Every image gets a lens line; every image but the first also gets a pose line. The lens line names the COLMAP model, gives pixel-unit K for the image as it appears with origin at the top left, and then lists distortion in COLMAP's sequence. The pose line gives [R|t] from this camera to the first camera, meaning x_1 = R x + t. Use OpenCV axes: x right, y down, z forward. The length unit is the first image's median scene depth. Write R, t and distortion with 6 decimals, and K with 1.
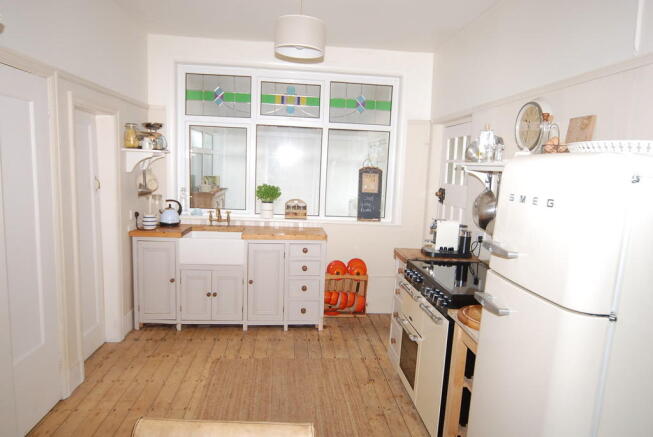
lens RADIAL K [[434.7, 0, 326.5], [0, 434.7, 218.5], [0, 0, 1]] dist [0.000091, 0.000045]
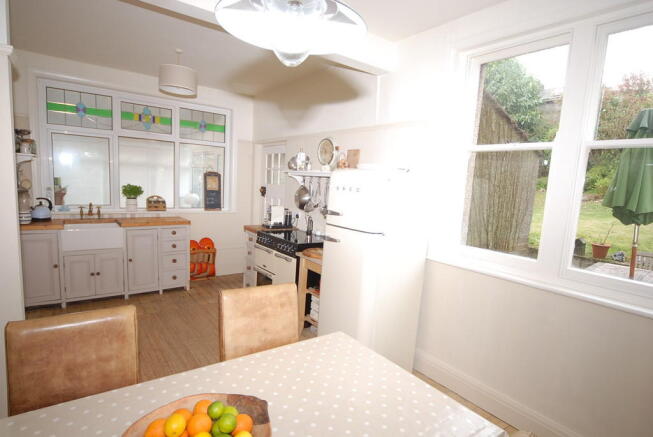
lens RADIAL K [[350.6, 0, 326.5], [0, 350.6, 218.5], [0, 0, 1]] dist [-0.002530, -0.000596]
pose [[0.850769, -0.052698, 0.522892, -0.206766], [0.045262, 0.998610, 0.026997, 0.020294], [-0.523588, 0.000699, 0.851971, -0.172648]]
